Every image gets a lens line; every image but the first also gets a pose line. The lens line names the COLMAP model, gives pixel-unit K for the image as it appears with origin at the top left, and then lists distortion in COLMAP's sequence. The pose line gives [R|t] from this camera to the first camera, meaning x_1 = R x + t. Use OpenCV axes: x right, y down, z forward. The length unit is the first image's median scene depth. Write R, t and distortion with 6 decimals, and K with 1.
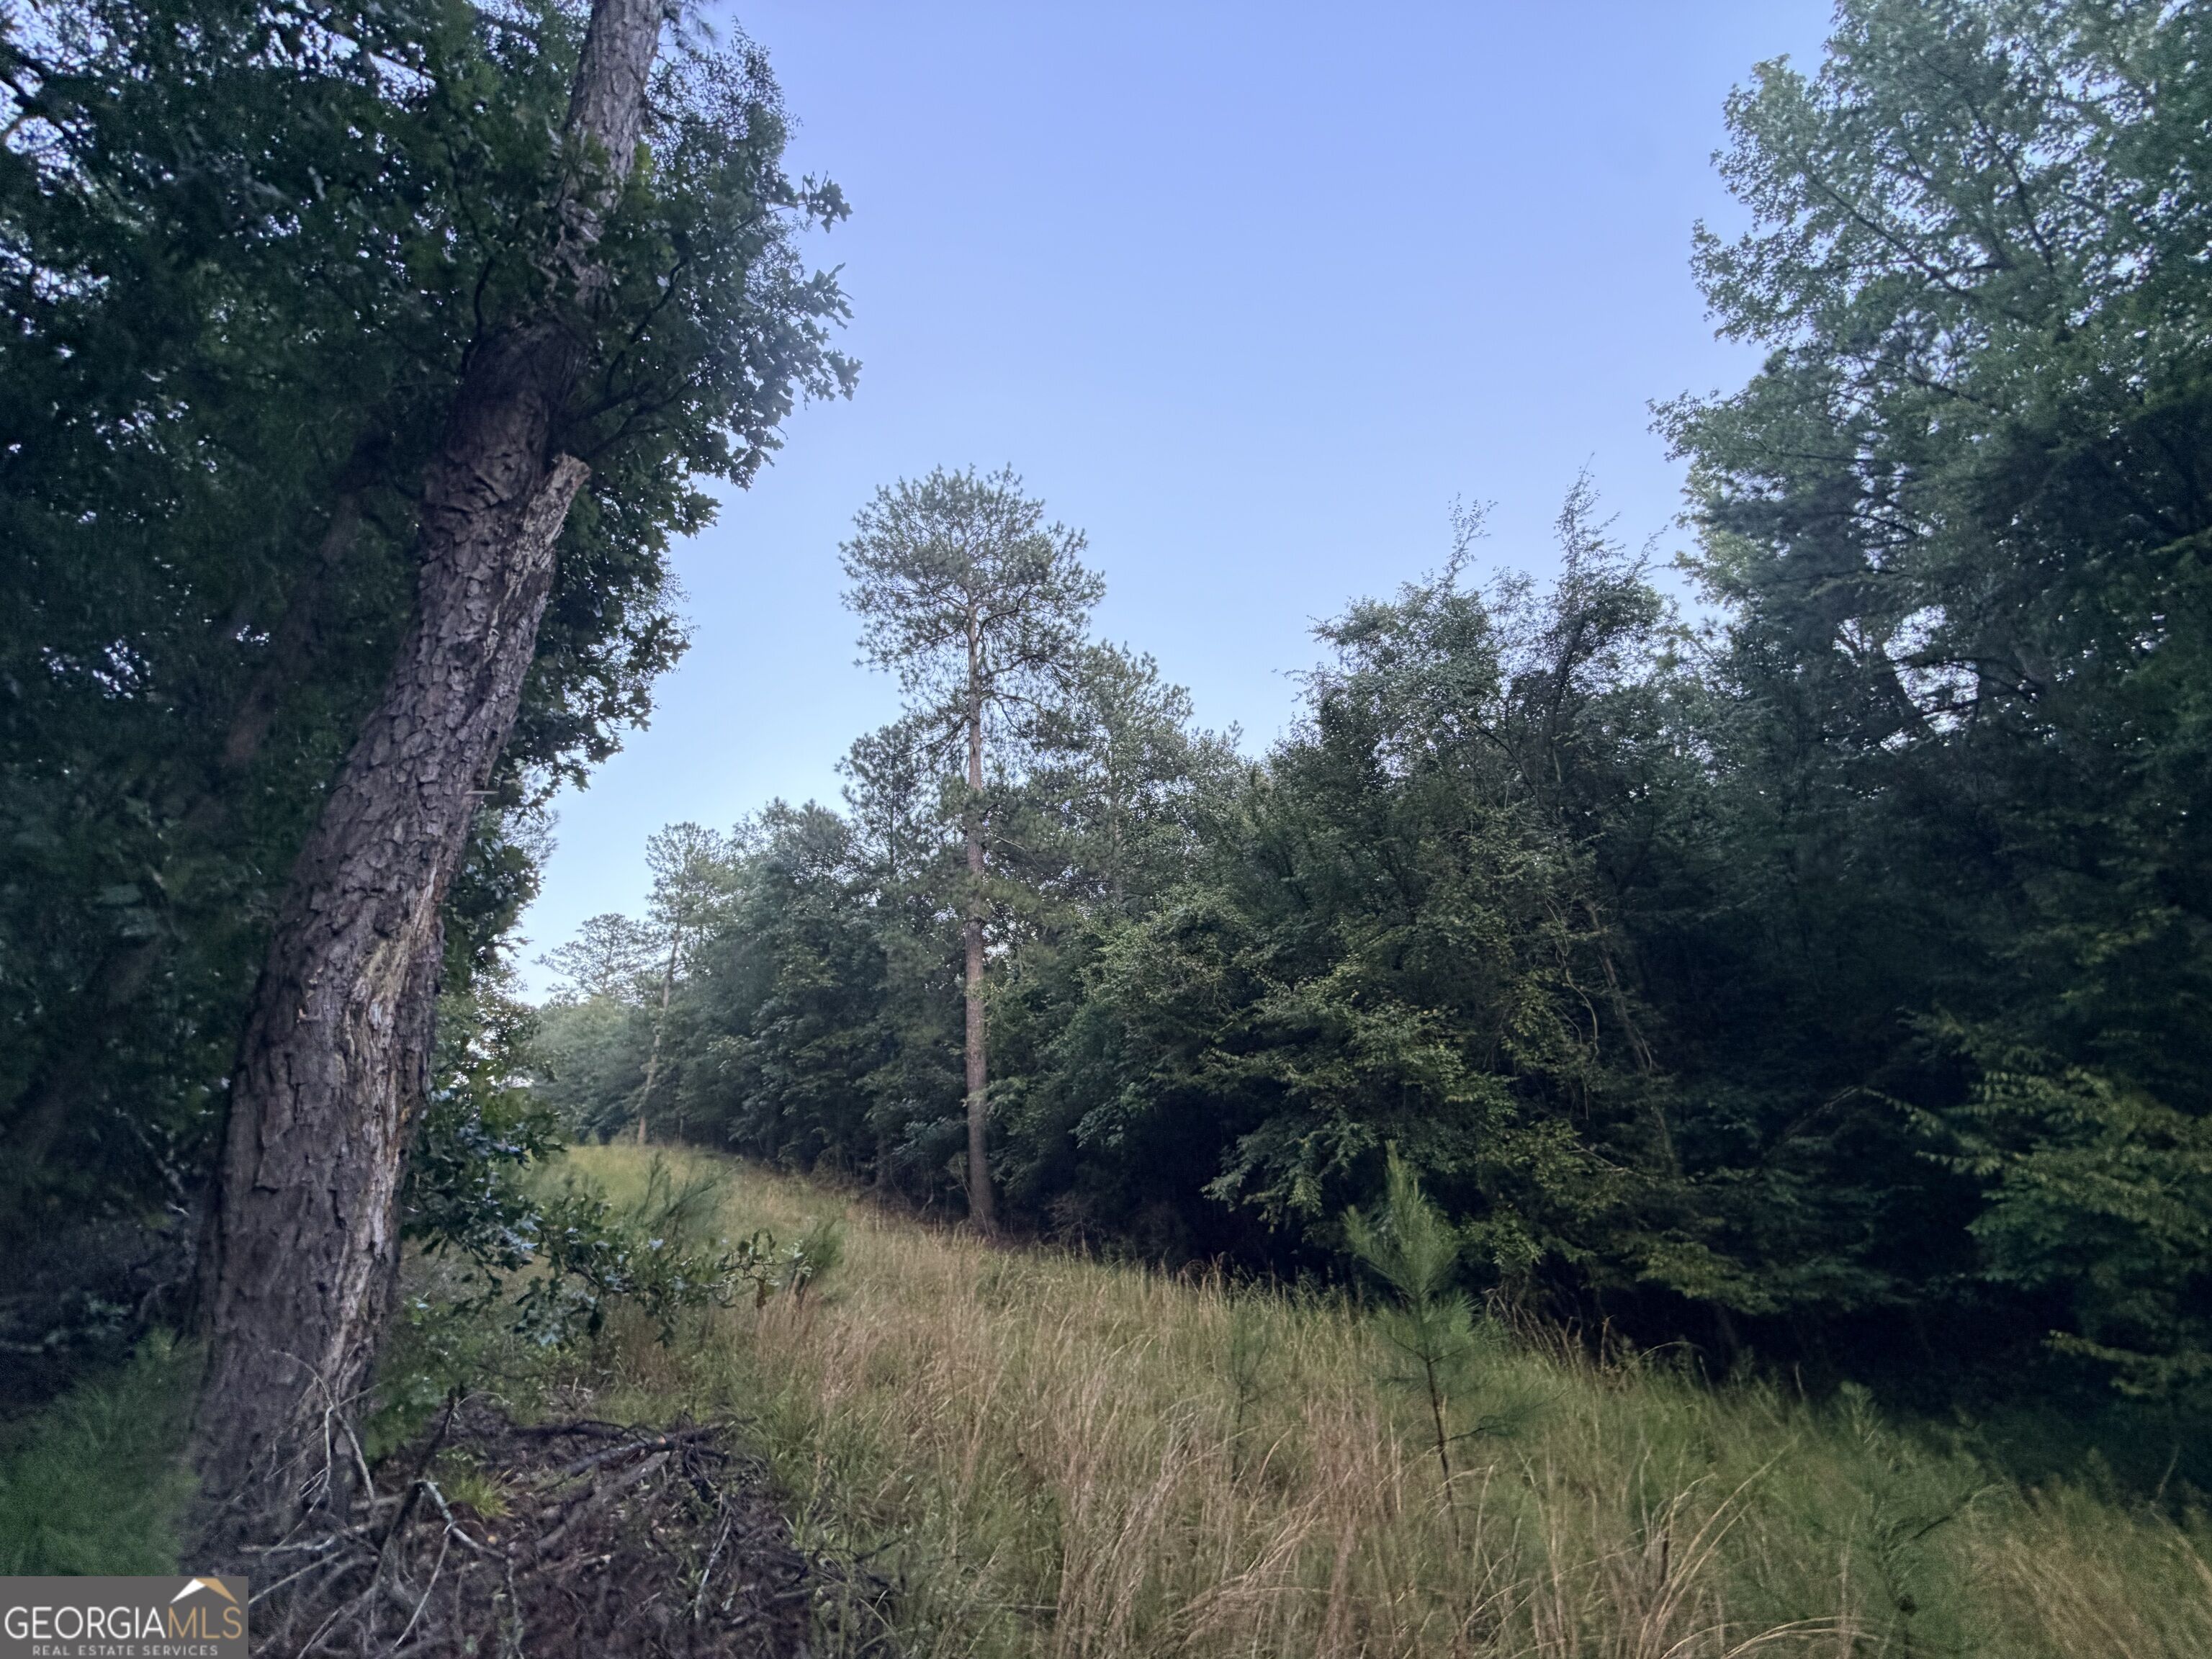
lens RADIAL K [[871.9, 0, 1099.4], [0, 871.9, 821.3], [0, 0, 1]] dist [-0.007317, 0.000172]
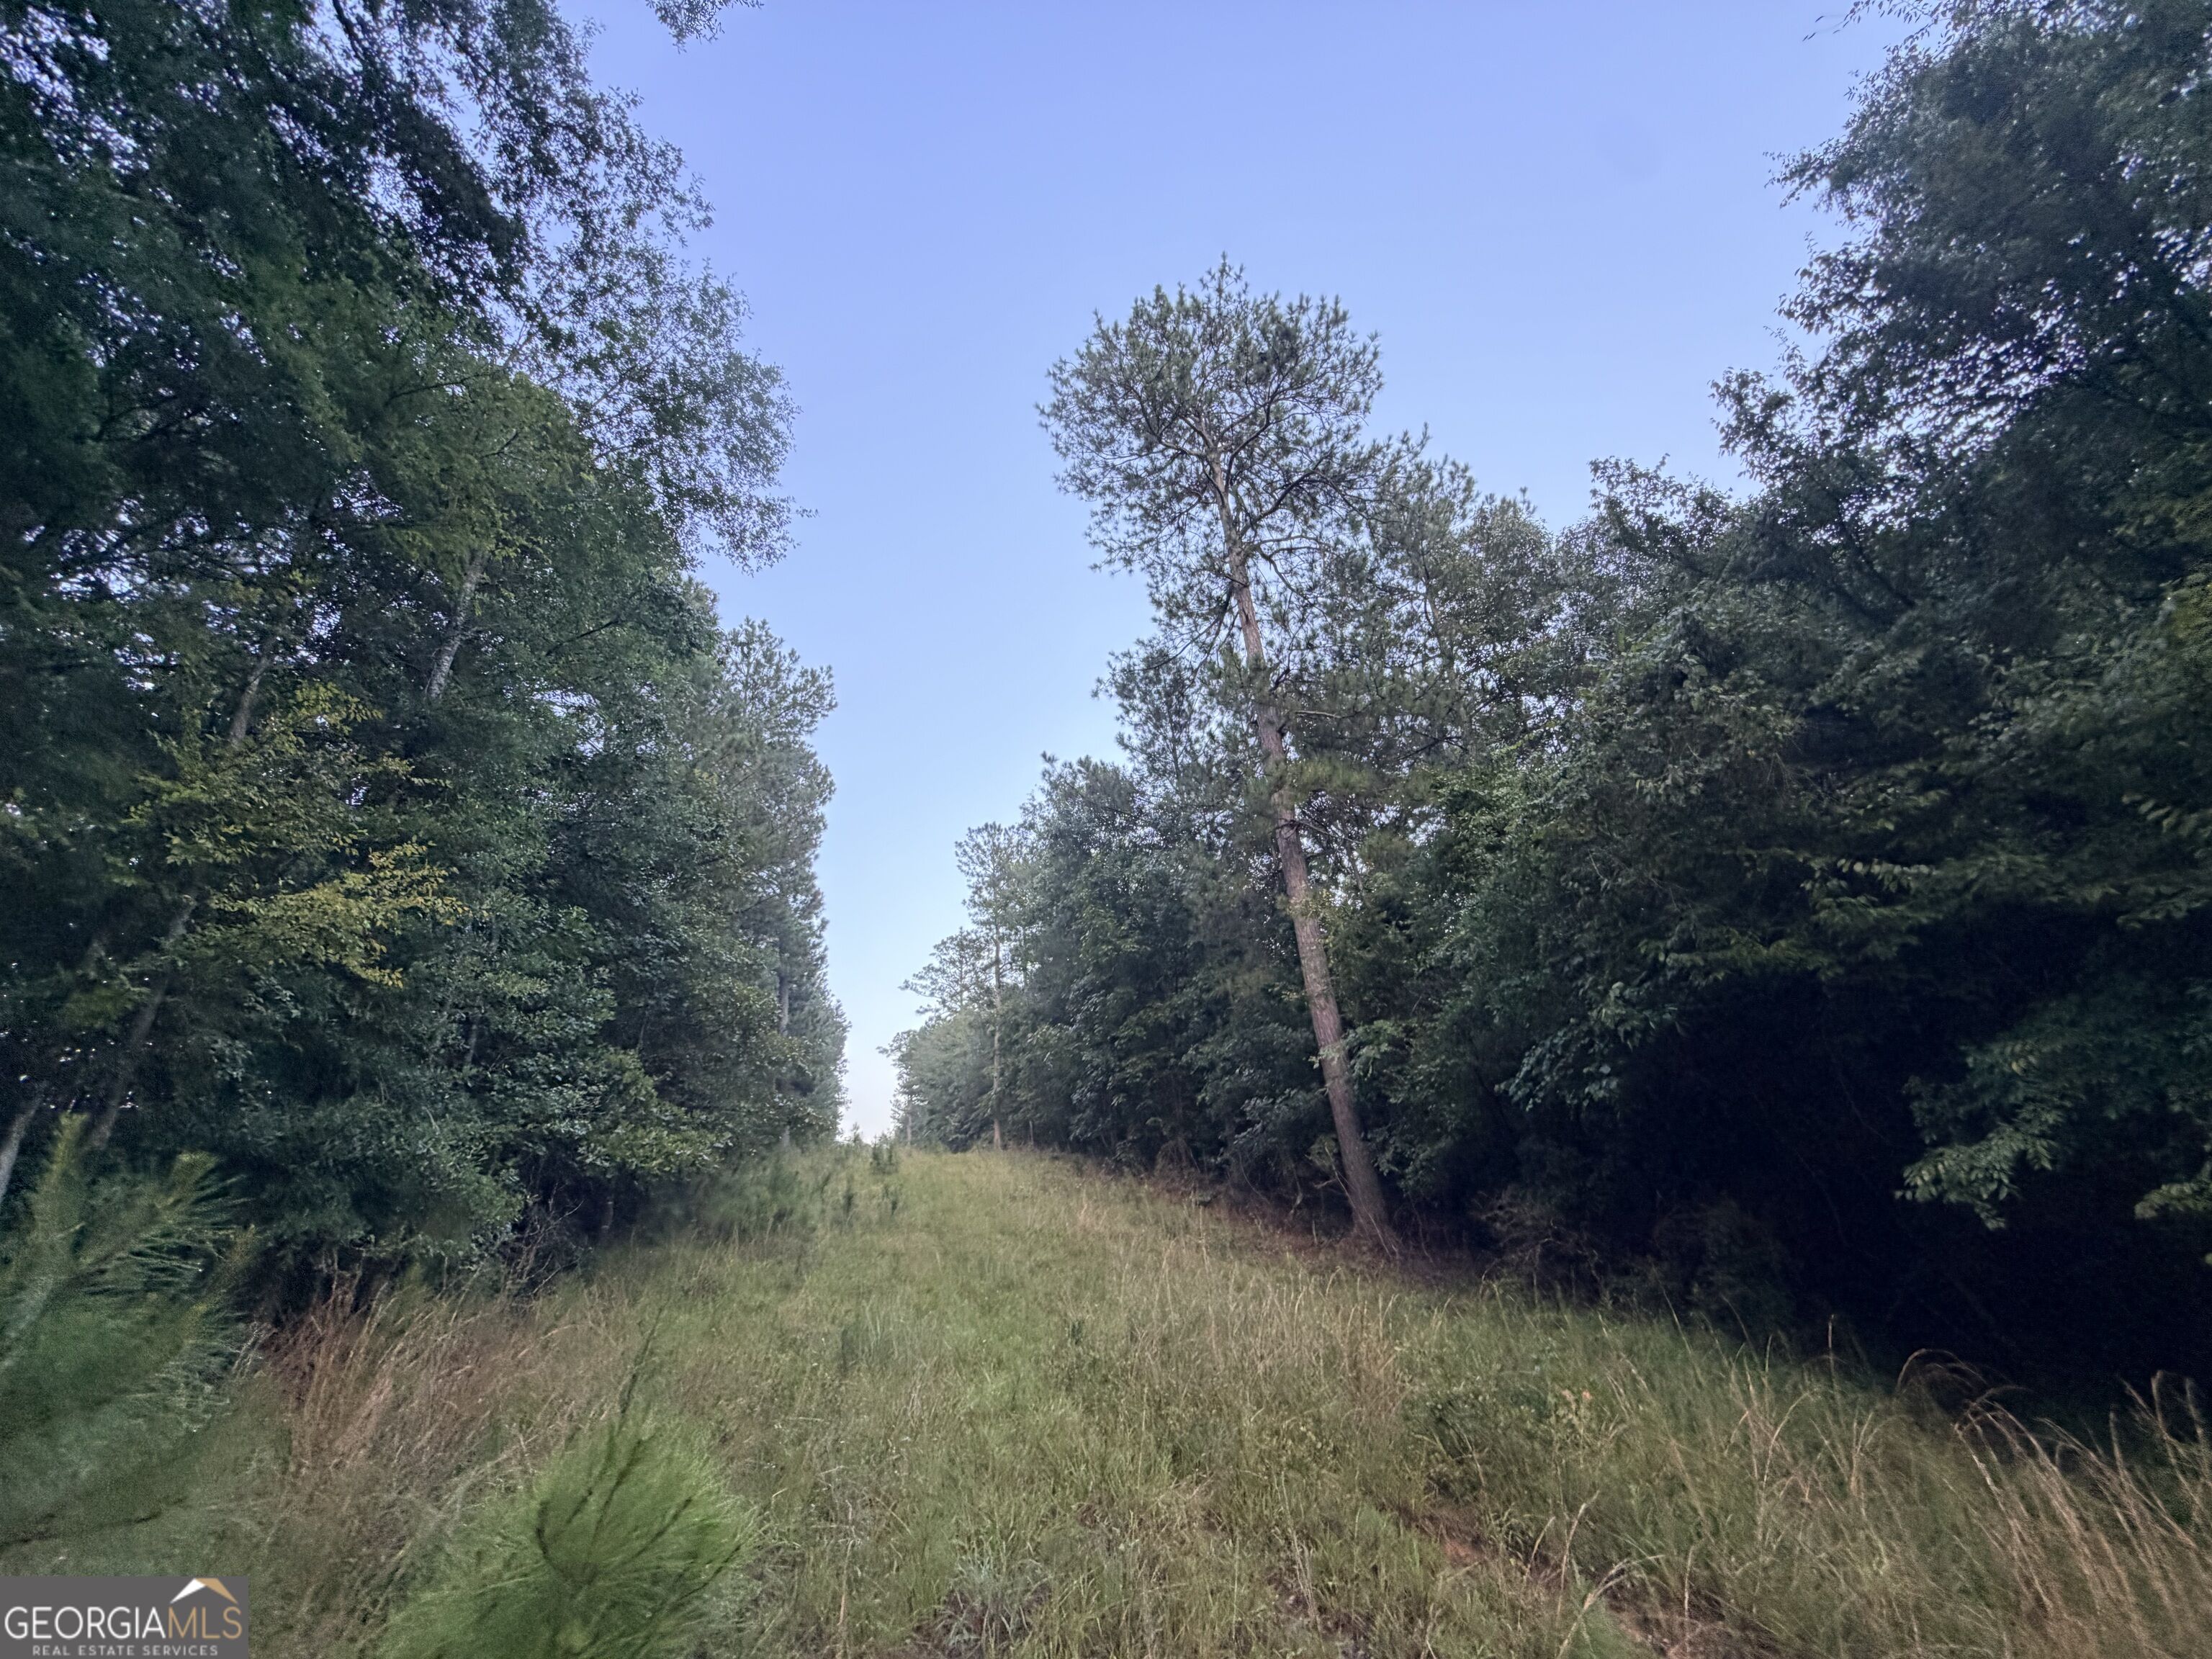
lens RADIAL K [[871.9, 0, 1099.4], [0, 871.9, 821.3], [0, 0, 1]] dist [-0.007317, 0.000172]
pose [[0.921495, -0.179029, -0.344667, -0.029360], [0.181821, 0.983027, -0.024497, 0.086699], [0.343203, -0.040094, 0.938405, 0.215835]]
